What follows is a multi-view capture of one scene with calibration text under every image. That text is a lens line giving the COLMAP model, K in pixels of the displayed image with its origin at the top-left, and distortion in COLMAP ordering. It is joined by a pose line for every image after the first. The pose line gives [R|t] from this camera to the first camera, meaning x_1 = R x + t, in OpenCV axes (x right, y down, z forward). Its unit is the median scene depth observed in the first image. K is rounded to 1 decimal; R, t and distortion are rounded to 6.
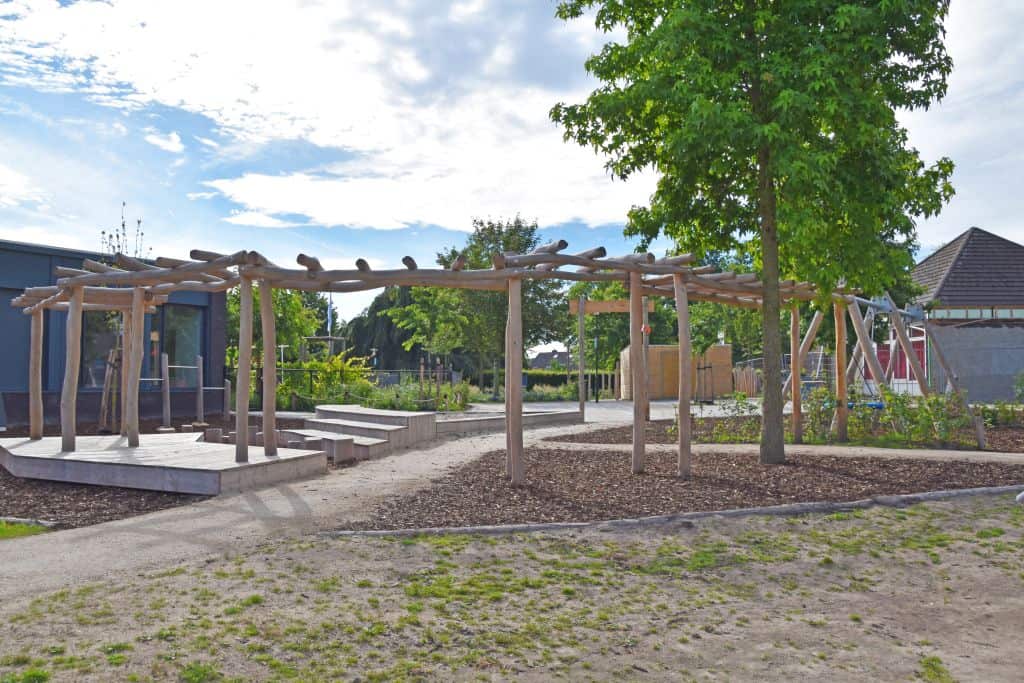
lens RADIAL K [[813.6, 0, 512.9], [0, 813.6, 354.9], [0, 0, 1]] dist [-0.151113, 0.108043]
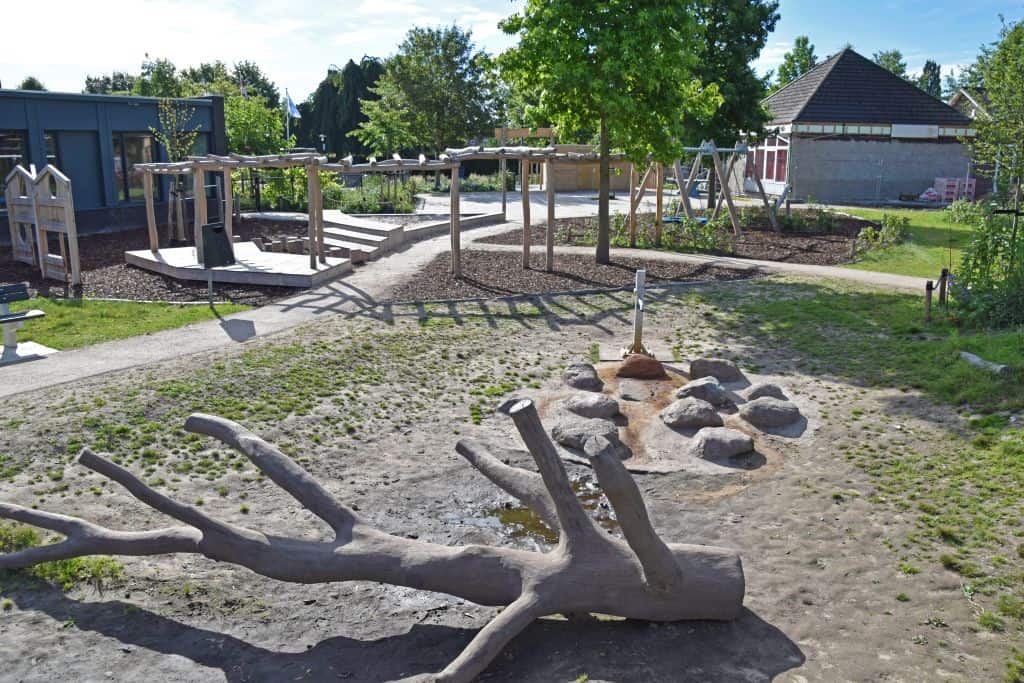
lens RADIAL K [[813.6, 0, 512.9], [0, 813.6, 354.9], [0, 0, 1]] dist [-0.151113, 0.108043]
pose [[0.997152, -0.014507, 0.074003, -0.003281], [-0.006873, 0.959758, 0.280743, -0.074173], [-0.075098, -0.280452, 0.956926, -0.328062]]
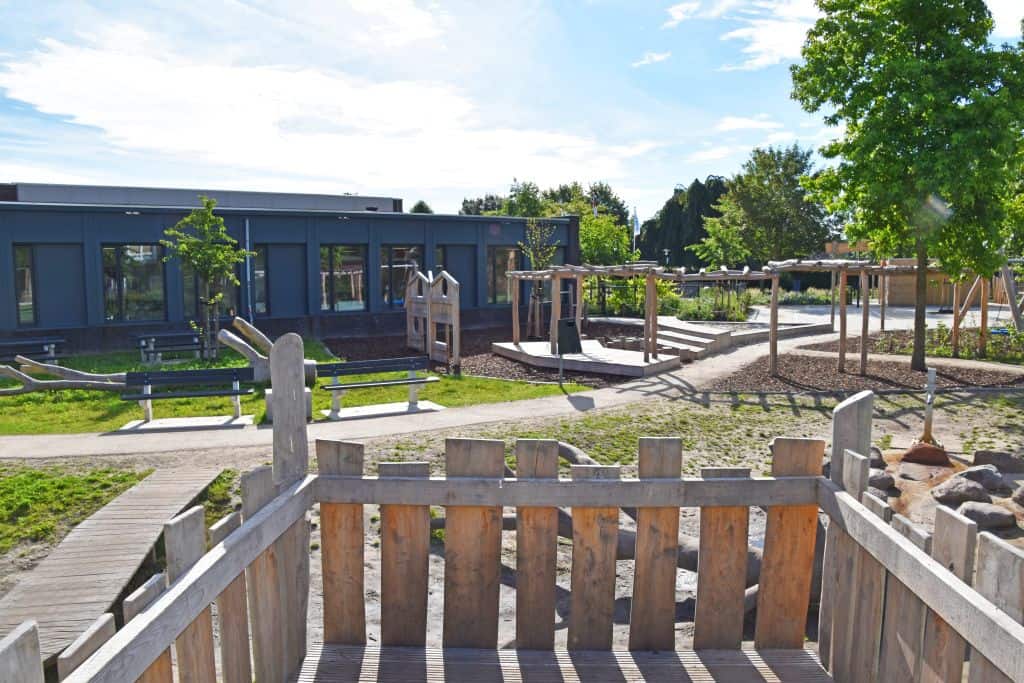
lens RADIAL K [[813.6, 0, 512.9], [0, 813.6, 354.9], [0, 0, 1]] dist [-0.151113, 0.108043]
pose [[0.942662, 0.030456, -0.332357, 0.020938], [0.018419, 0.989563, 0.142921, -0.075395], [0.333241, -0.140848, 0.932262, -0.430257]]
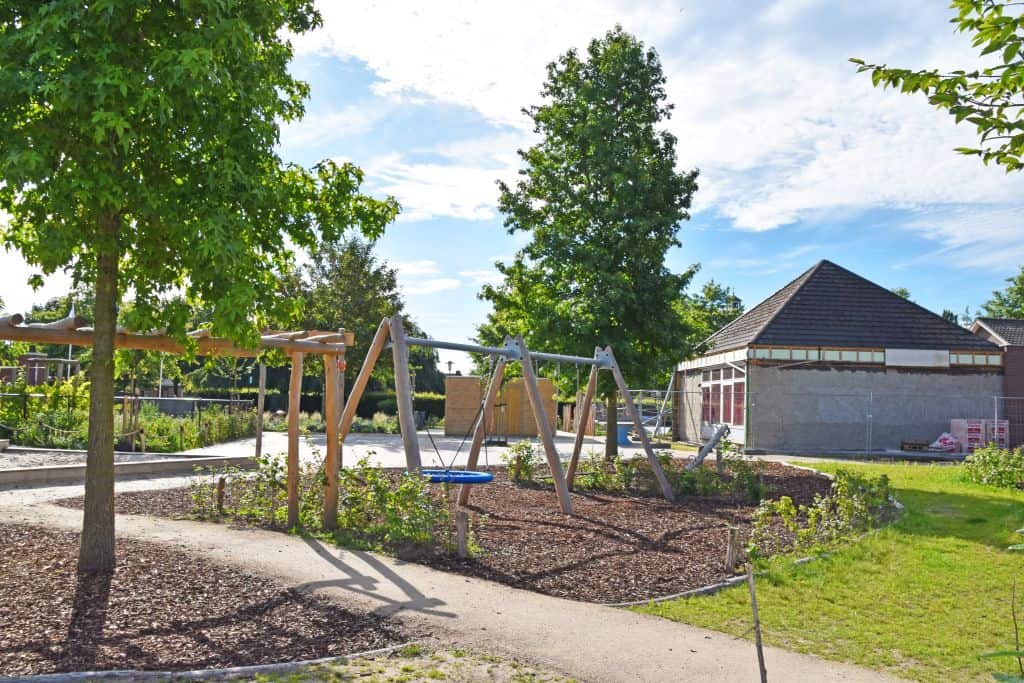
lens RADIAL K [[813.6, 0, 512.9], [0, 813.6, 354.9], [0, 0, 1]] dist [-0.151113, 0.108043]
pose [[0.998921, 0.033363, 0.032299, 0.298191], [-0.032622, 0.999199, -0.023192, -0.026071], [-0.033047, 0.022113, 0.999209, 0.107495]]
